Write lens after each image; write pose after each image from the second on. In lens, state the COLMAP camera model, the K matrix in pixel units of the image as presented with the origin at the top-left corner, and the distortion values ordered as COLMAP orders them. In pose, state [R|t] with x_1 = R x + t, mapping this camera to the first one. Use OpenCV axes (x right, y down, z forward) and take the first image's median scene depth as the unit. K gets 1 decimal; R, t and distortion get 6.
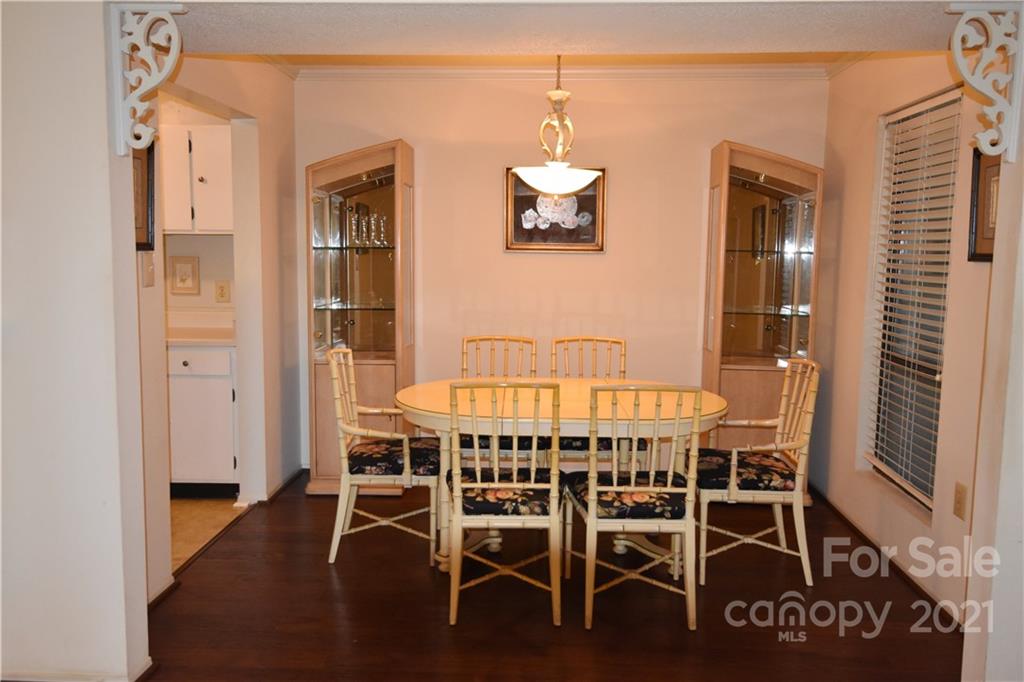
lens RADIAL K [[825.4, 0, 509.9], [0, 825.4, 340.1], [0, 0, 1]] dist [0.039700, -0.027187]
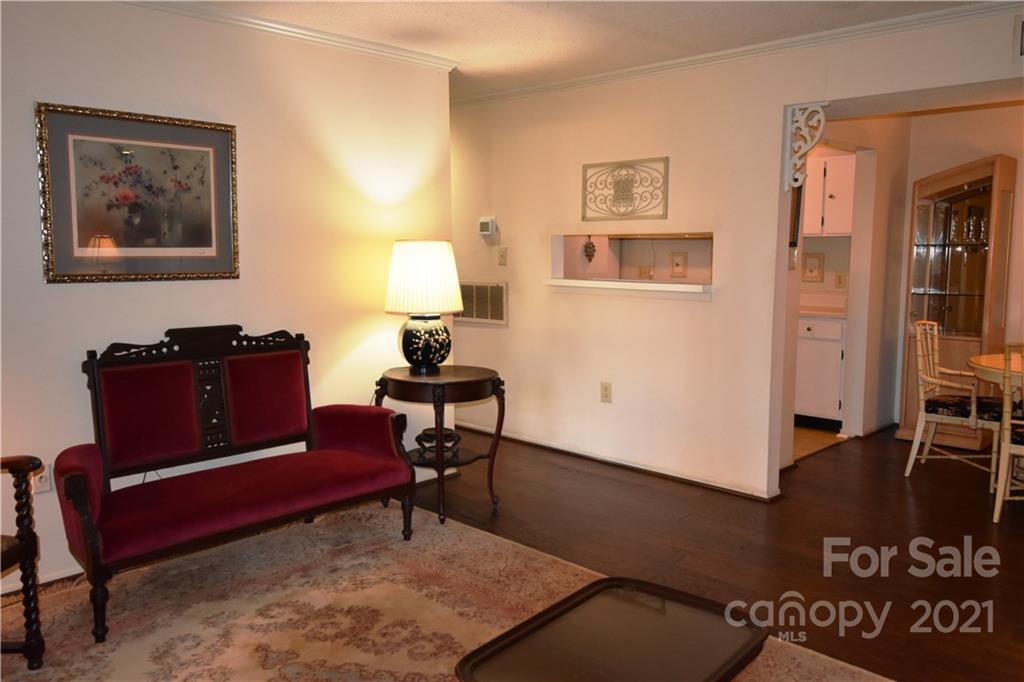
lens RADIAL K [[825.4, 0, 516.4], [0, 825.4, 335.6], [0, 0, 1]] dist [0.039700, -0.027187]
pose [[0.759459, 0.062314, -0.647563, 0.151792], [-0.067854, 0.997560, 0.016415, 0.053805], [0.647006, 0.031473, 0.761835, -0.416179]]
